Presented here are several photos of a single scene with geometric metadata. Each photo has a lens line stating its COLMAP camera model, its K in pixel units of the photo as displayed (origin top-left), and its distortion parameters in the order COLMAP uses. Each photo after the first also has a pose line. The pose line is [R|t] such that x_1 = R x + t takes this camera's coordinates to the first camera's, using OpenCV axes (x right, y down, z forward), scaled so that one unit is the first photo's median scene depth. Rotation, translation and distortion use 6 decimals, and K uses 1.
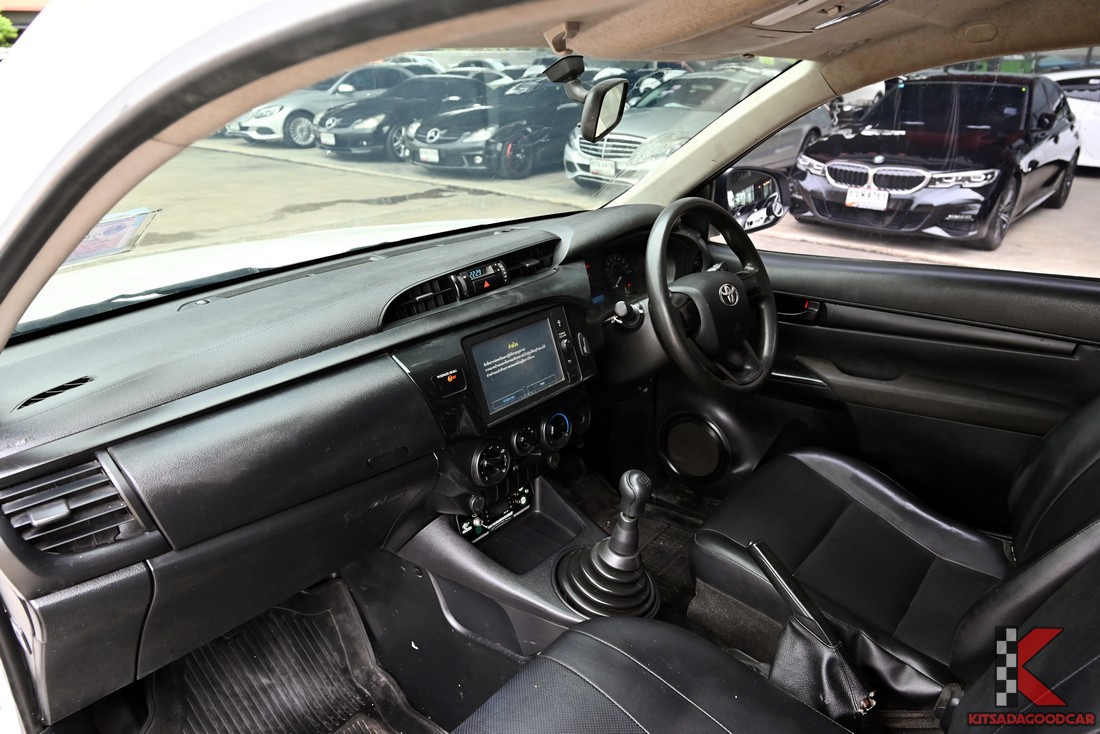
lens RADIAL K [[748.0, 0, 553.2], [0, 748.0, 361.0], [0, 0, 1]] dist [0.001717, 0.000341]
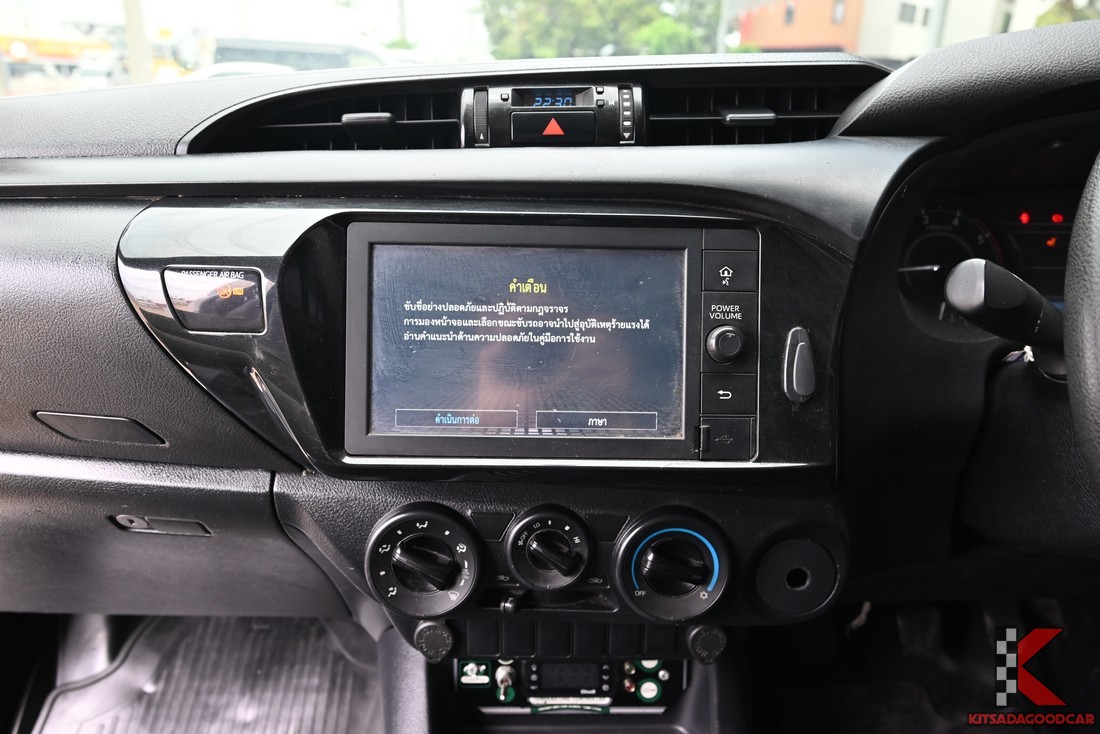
lens RADIAL K [[748.0, 0, 551.6], [0, 748.0, 368.4], [0, 0, 1]] dist [0.001717, 0.000341]
pose [[0.656960, 0.266718, -0.705170, 0.216665], [-0.292558, 0.952226, 0.087606, -0.018232], [0.694848, 0.148749, 0.703605, 0.742744]]
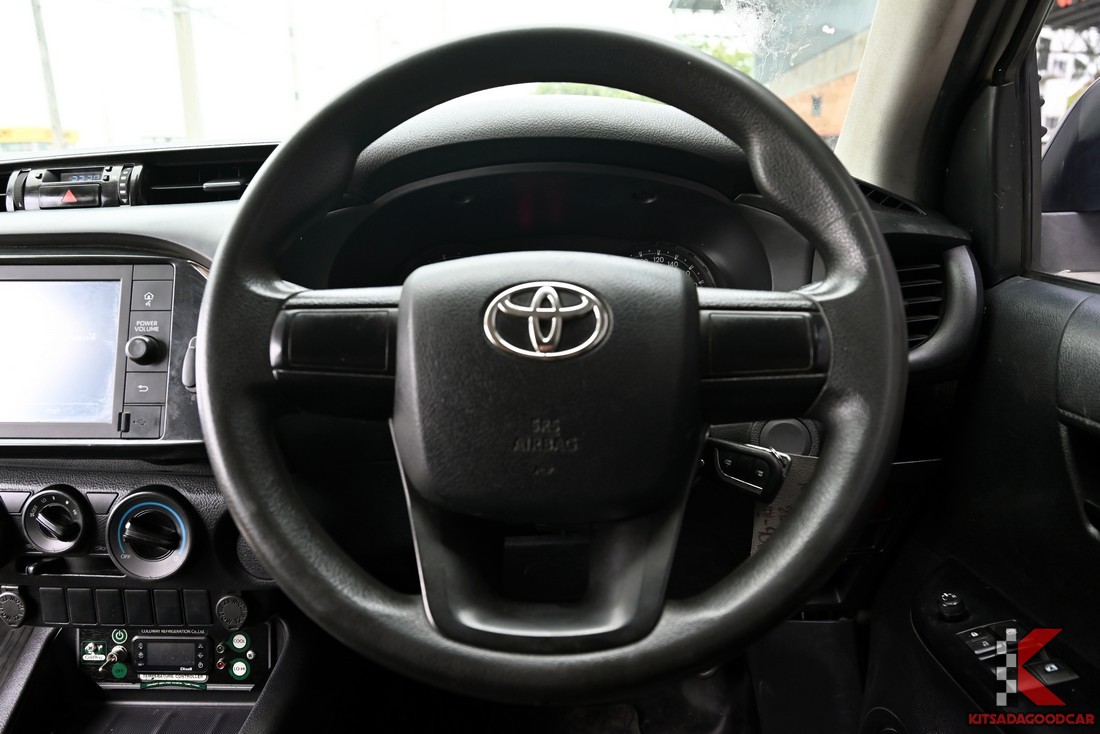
lens RADIAL K [[748.0, 0, 542.4], [0, 748.0, 364.0], [0, 0, 1]] dist [0.001717, 0.000341]
pose [[0.611196, 0.170748, -0.772842, 0.528713], [-0.277375, 0.960736, -0.007099, -0.078766], [0.741285, 0.218706, 0.634559, 0.935289]]
